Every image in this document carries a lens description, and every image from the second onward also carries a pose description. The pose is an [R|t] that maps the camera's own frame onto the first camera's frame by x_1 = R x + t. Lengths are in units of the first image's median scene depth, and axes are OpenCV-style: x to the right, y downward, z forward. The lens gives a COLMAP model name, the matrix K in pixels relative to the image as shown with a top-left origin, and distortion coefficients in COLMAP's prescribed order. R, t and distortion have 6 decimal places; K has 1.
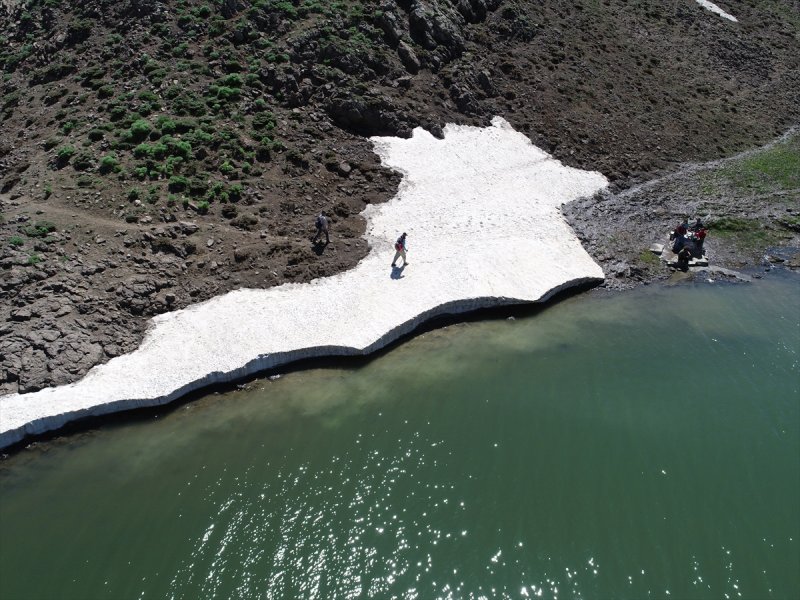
lens RADIAL K [[605.5, 0, 396.8], [0, 605.5, 302.4], [0, 0, 1]] dist [-0.000269, 0.001500]
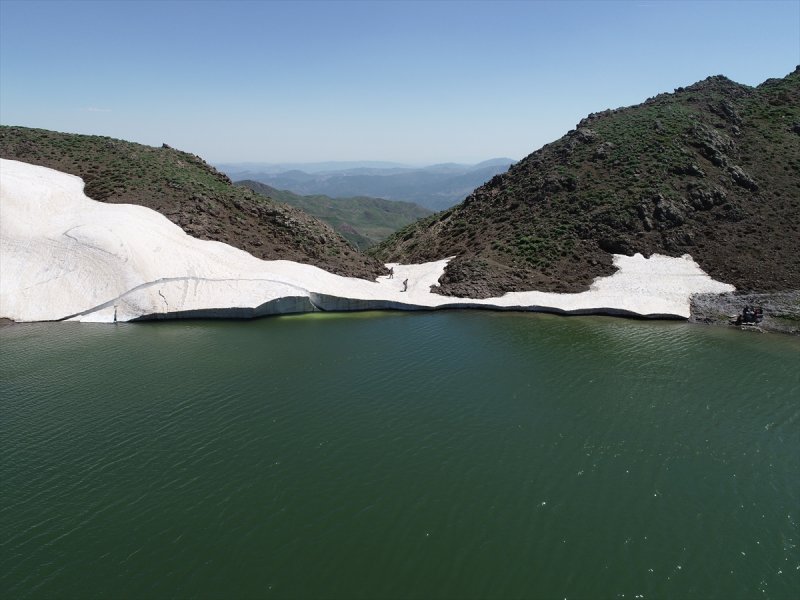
lens RADIAL K [[605.5, 0, 396.8], [0, 605.5, 302.4], [0, 0, 1]] dist [-0.000269, 0.001500]
pose [[0.782782, 0.152837, -0.603235, 0.821705], [-0.292298, 0.946084, -0.139595, 0.528858], [0.549376, 0.285597, 0.785252, -1.386714]]
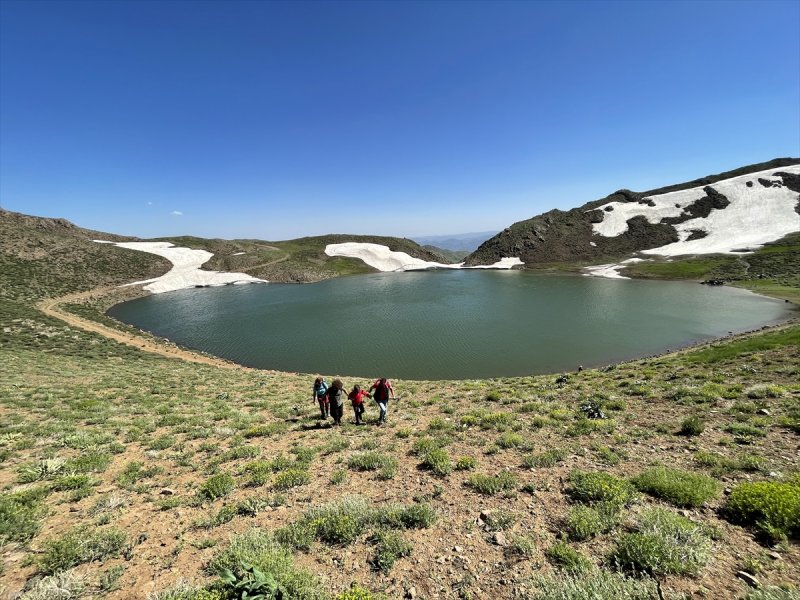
lens RADIAL K [[323.8, 0, 398.4], [0, 323.8, 297.8], [0, 0, 1]] dist [-0.003631, -0.000491]
pose [[0.543861, 0.133258, -0.828527, 4.169078], [-0.333514, 0.940312, -0.067689, 1.532152], [0.770054, 0.313139, 0.555842, -3.698939]]
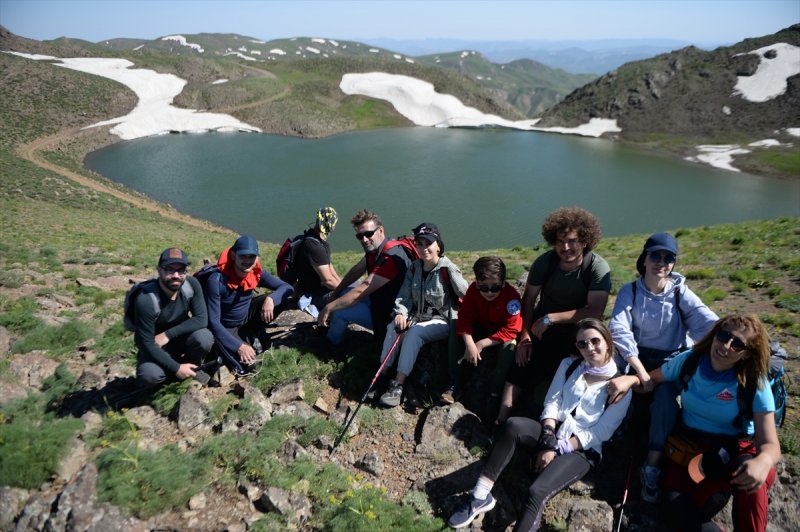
lens RADIAL K [[548.1, 0, 400.0], [0, 548.1, 266.0], [0, 0, 1]] dist [-0.053475, -0.000277]
pose [[0.429349, 0.354405, -0.830697, 5.526457], [-0.405618, 0.897474, 0.173249, 1.249142], [0.806929, 0.262561, 0.529082, -4.247306]]
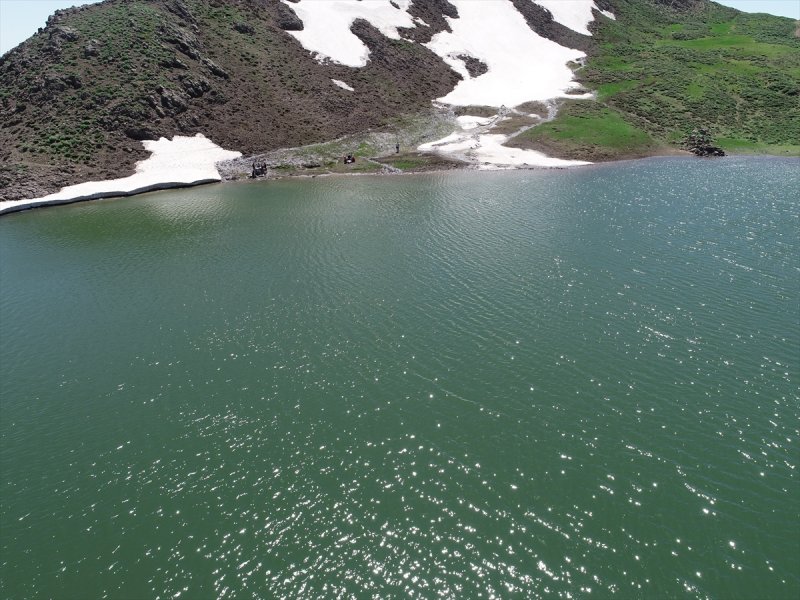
lens RADIAL K [[605.5, 0, 396.8], [0, 605.5, 302.4], [0, 0, 1]] dist [-0.000269, 0.001500]
pose [[0.983235, -0.087874, 0.159771, 0.640591], [0.101756, 0.991517, -0.080874, 0.859914], [-0.151309, 0.095776, 0.983836, -1.951721]]
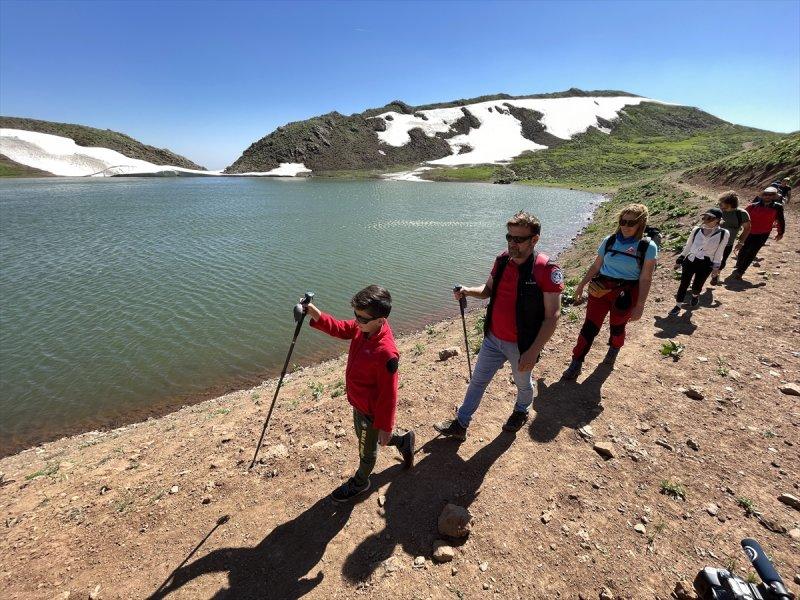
lens RADIAL K [[323.8, 0, 398.4], [0, 323.8, 297.8], [0, 0, 1]] dist [-0.003631, -0.000491]
pose [[0.948415, 0.126885, -0.290533, 3.146766], [-0.154409, 0.985250, -0.073762, 1.683205], [0.276888, 0.114818, 0.954018, -2.634911]]
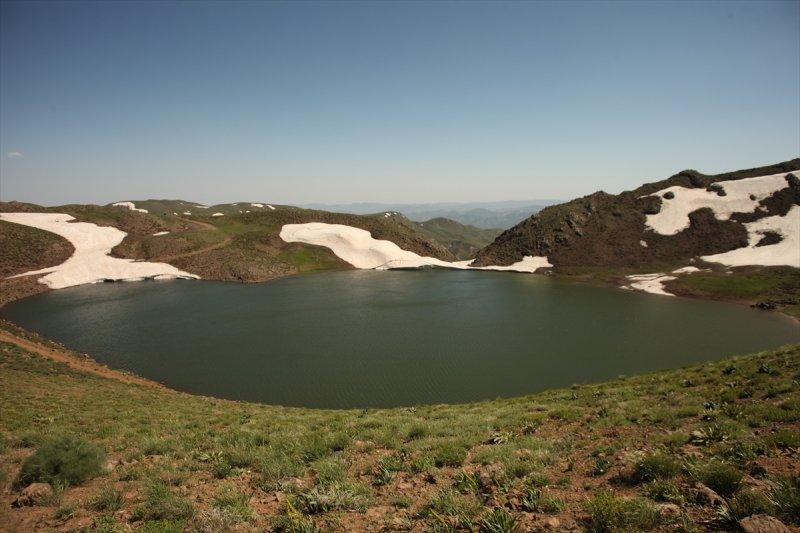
lens RADIAL K [[509.3, 0, 397.8], [0, 509.3, 269.9], [0, 0, 1]] dist [-0.108436, 0.055657]
pose [[0.544520, 0.109517, -0.831567, 4.903986], [-0.368015, 0.922104, -0.119540, 1.380421], [0.753699, 0.371121, 0.542408, -4.011674]]
